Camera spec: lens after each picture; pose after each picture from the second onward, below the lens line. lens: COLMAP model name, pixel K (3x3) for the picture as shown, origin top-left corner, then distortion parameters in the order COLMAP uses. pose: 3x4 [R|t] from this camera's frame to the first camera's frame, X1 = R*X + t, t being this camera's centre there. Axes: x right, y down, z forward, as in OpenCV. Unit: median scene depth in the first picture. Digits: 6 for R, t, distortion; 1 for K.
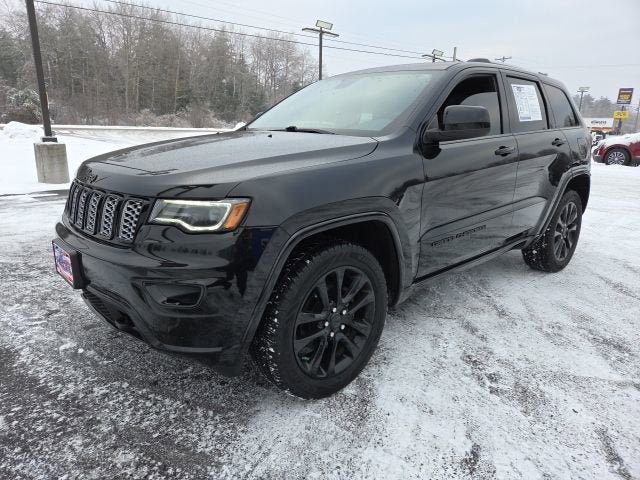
lens RADIAL K [[426.7, 0, 312.2], [0, 426.7, 235.3], [0, 0, 1]] dist [0.068467, -0.057160]
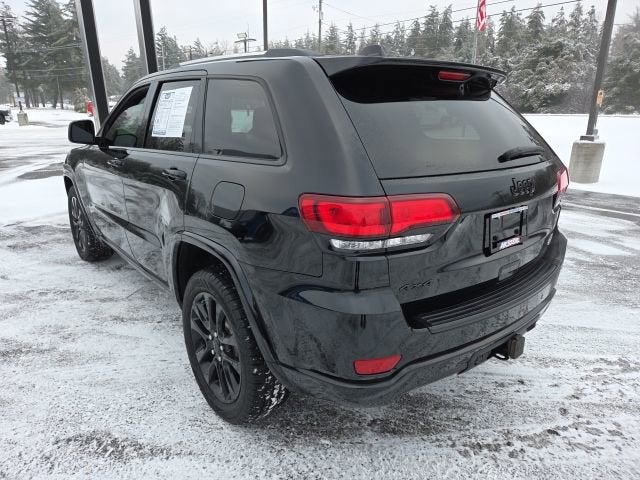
lens RADIAL K [[426.7, 0, 322.3], [0, 426.7, 232.8], [0, 0, 1]] dist [0.068467, -0.057160]
pose [[-0.040823, 0.262769, -0.963995, 1.711829], [-0.251309, 0.931083, 0.264441, -0.511447], [0.967046, 0.253056, 0.028026, 1.748054]]
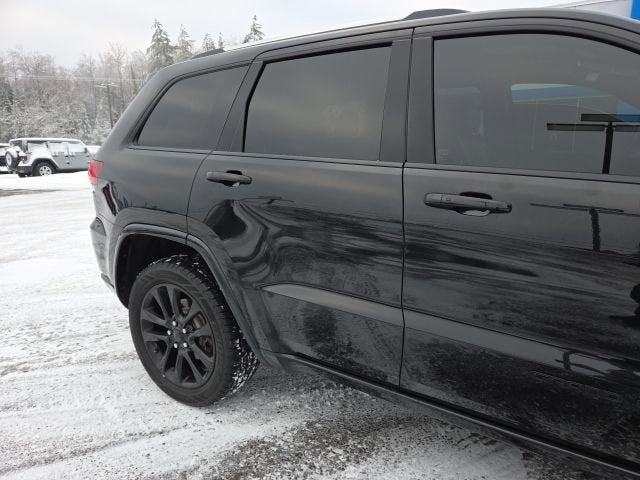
lens RADIAL K [[426.7, 0, 319.5], [0, 426.7, 242.3], [0, 0, 1]] dist [0.068467, -0.057160]
pose [[-0.267454, -0.230257, 0.935655, -0.437951], [0.246840, 0.922254, 0.297518, -0.523922], [-0.931417, 0.310529, -0.189823, 1.999189]]
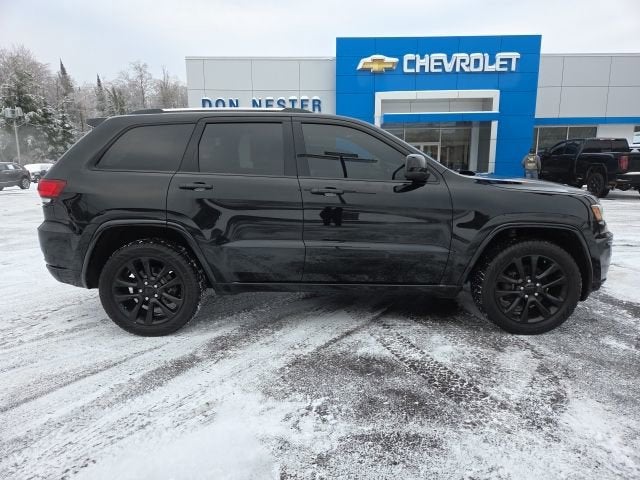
lens RADIAL K [[426.7, 0, 319.0], [0, 426.7, 237.4], [0, 0, 1]] dist [0.068467, -0.057160]
pose [[-0.737604, -0.127416, 0.663103, -0.853417], [0.162382, 0.919744, 0.357356, -0.710846], [-0.655418, 0.371263, -0.657716, 2.648766]]
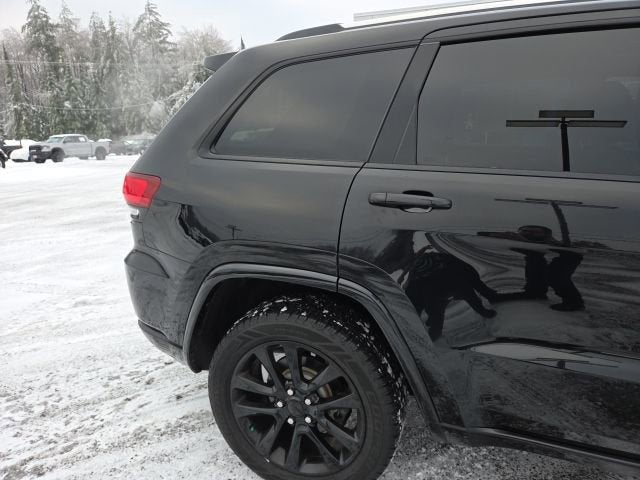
lens RADIAL K [[426.7, 0, 324.5], [0, 426.7, 241.7], [0, 0, 1]] dist [0.068467, -0.057160]
pose [[-0.469596, -0.228233, 0.852871, -0.100501], [0.221926, 0.904478, 0.364237, -0.619473], [-0.854534, 0.360319, -0.374088, 2.282423]]
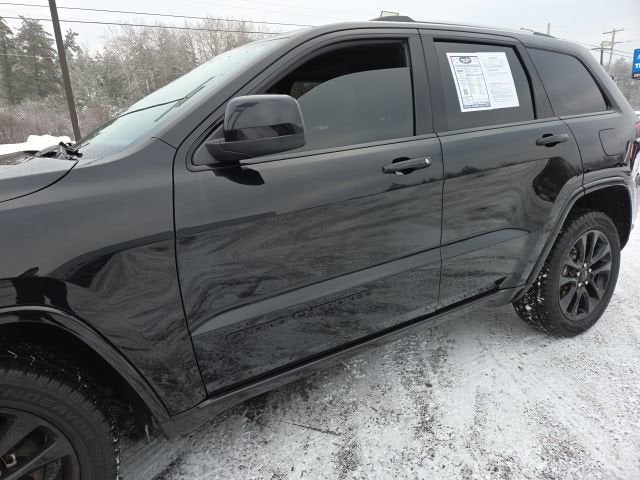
lens RADIAL K [[426.7, 0, 308.4], [0, 426.7, 236.5], [0, 0, 1]] dist [0.068467, -0.057160]
pose [[0.978217, -0.008987, -0.207390, 0.511147], [0.009758, 0.999949, 0.002695, -0.116617], [0.207355, -0.004660, 0.978255, 0.459007]]
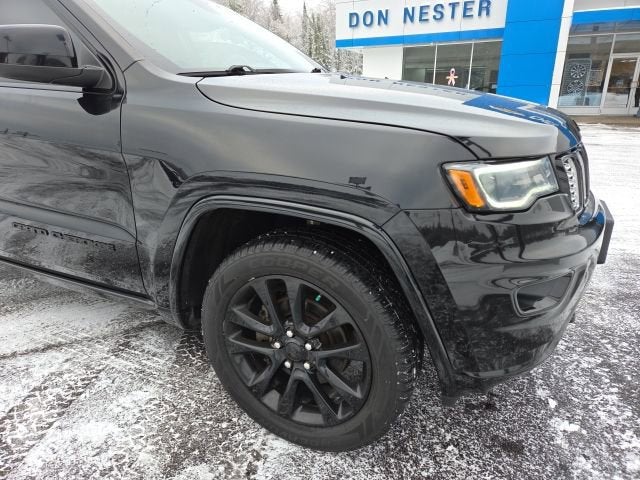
lens RADIAL K [[426.7, 0, 316.7], [0, 426.7, 238.9], [0, 0, 1]] dist [0.068467, -0.057160]
pose [[-0.368955, -0.310921, 0.875900, -0.935487], [0.238544, 0.879145, 0.412555, -0.335044], [-0.898314, 0.361155, -0.250196, 1.442012]]
